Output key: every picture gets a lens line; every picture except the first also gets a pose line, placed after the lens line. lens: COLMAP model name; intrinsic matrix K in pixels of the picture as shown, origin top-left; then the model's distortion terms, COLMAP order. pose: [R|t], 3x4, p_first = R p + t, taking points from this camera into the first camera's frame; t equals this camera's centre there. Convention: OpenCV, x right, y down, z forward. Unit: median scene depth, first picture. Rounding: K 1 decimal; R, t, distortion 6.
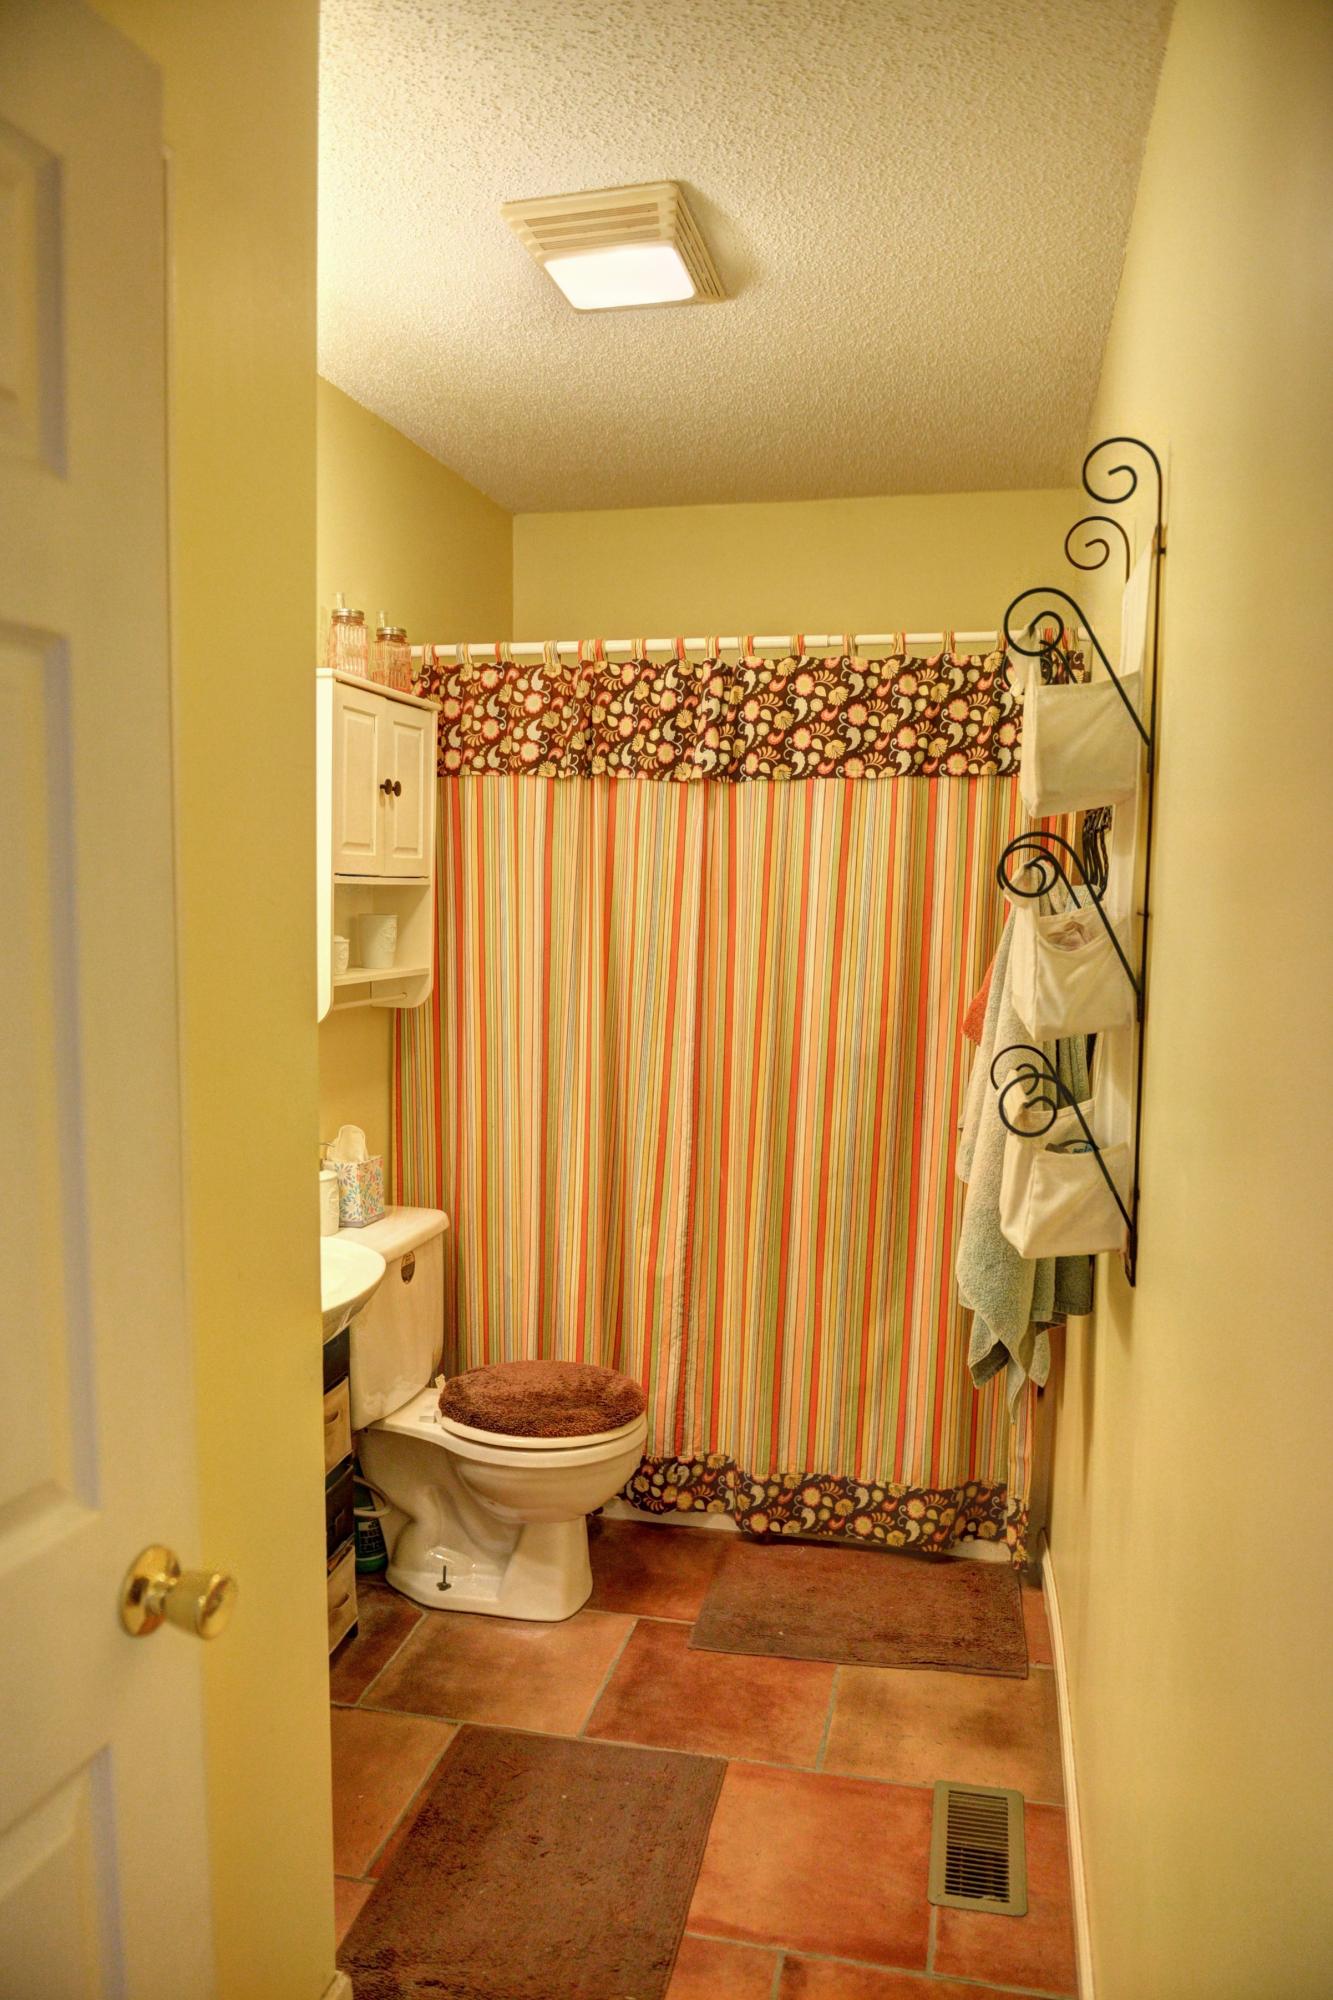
lens RADIAL K [[1440.4, 0, 666.5], [0, 1440.4, 1000.0], [0, 0, 1]] dist [-0.044864, -0.000799]
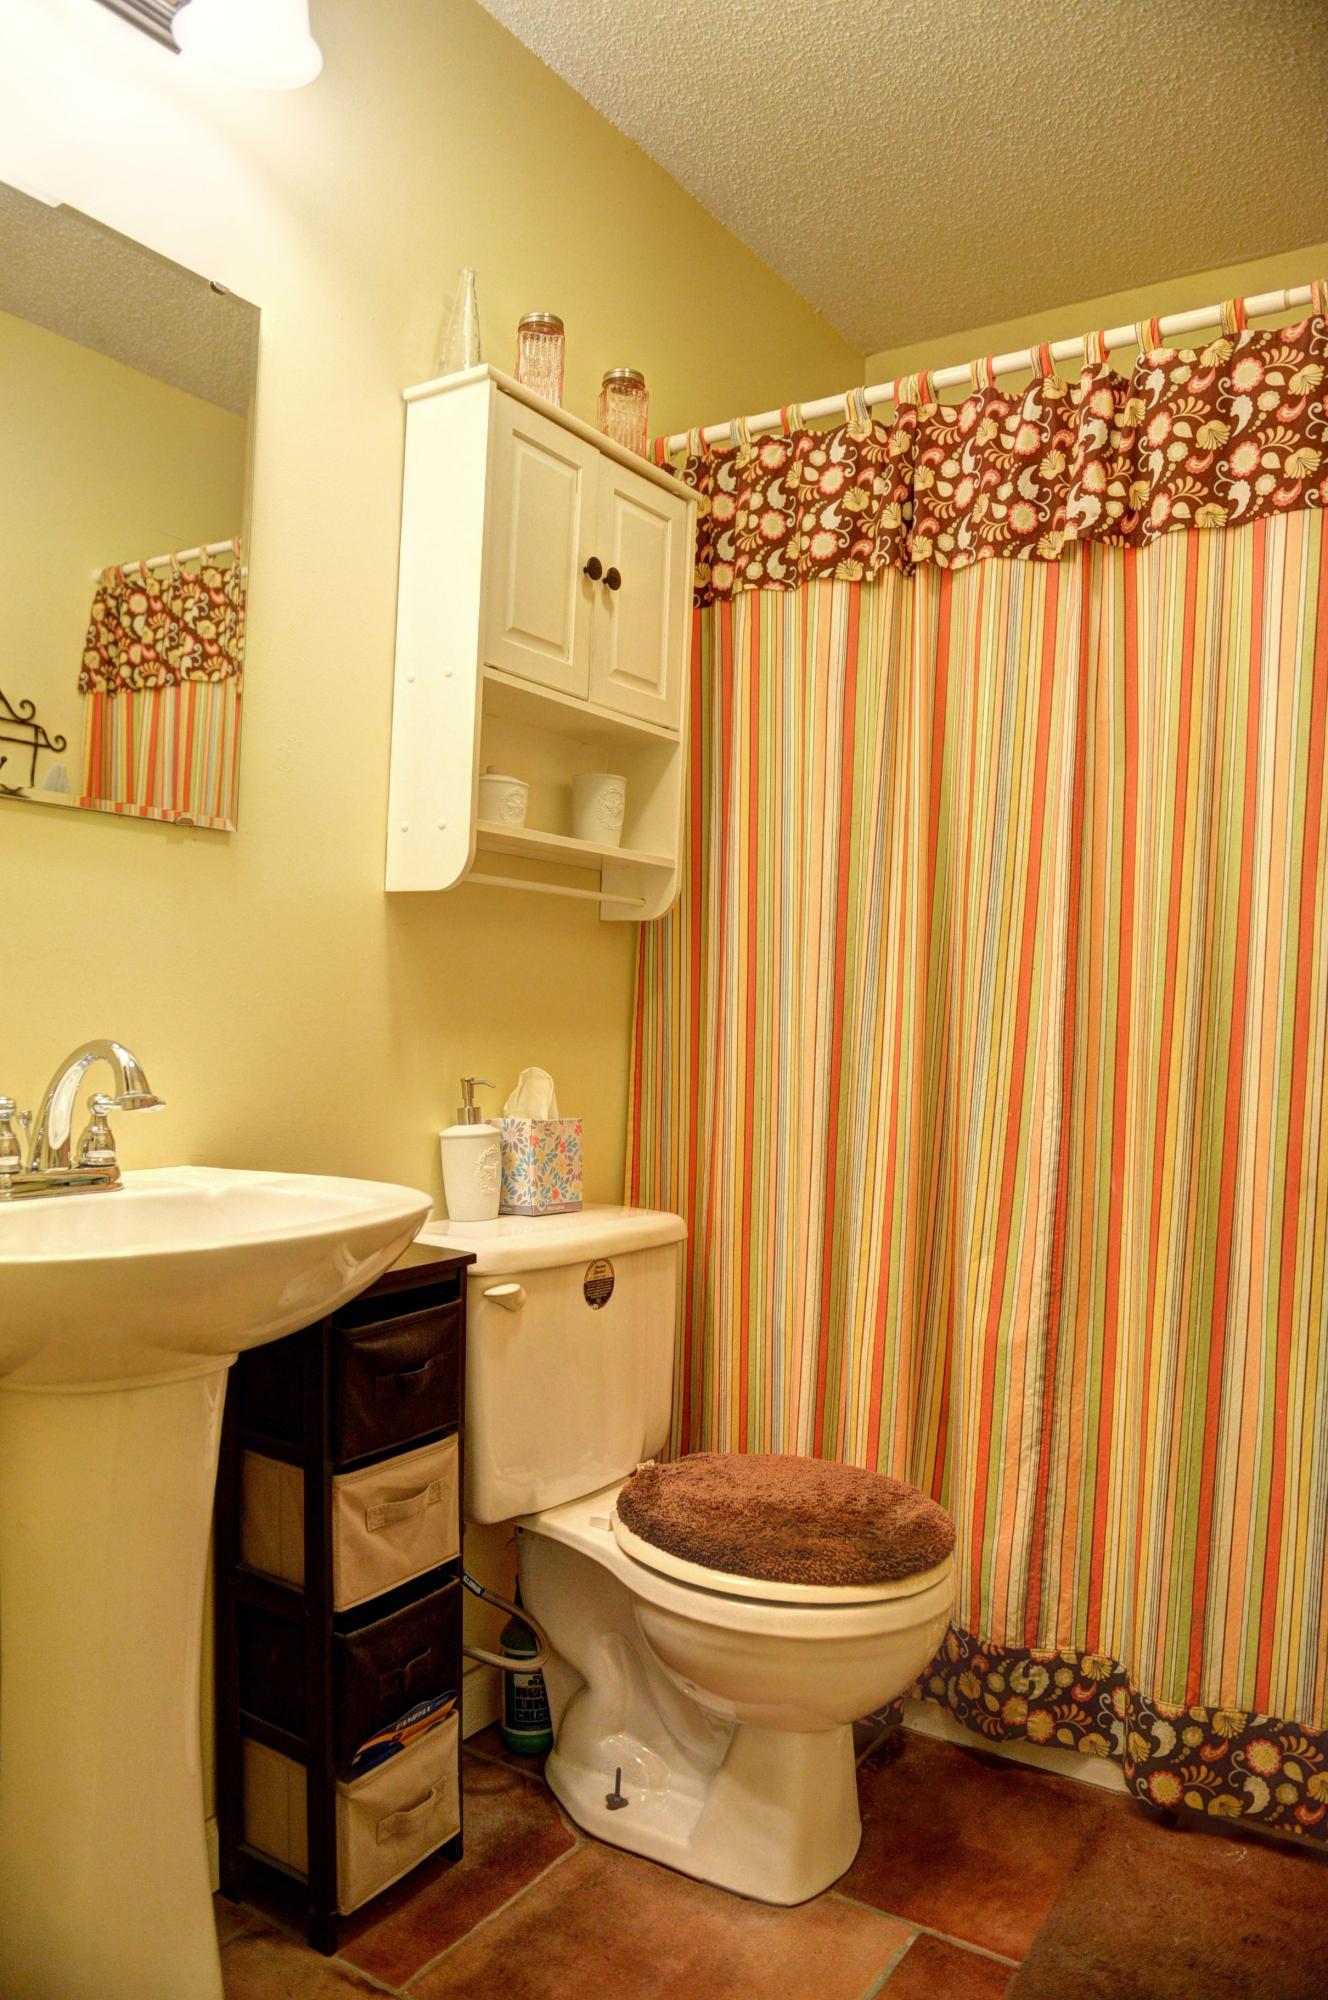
lens RADIAL K [[1360.5, 0, 664.0], [0, 1360.5, 1000.0], [0, 0, 1]] dist [-0.050010, -0.000552]
pose [[0.936570, 0.005956, -0.350429, 0.061713], [-0.045709, 0.993392, -0.105277, 0.115676], [0.347487, 0.114617, 0.930653, 0.398756]]
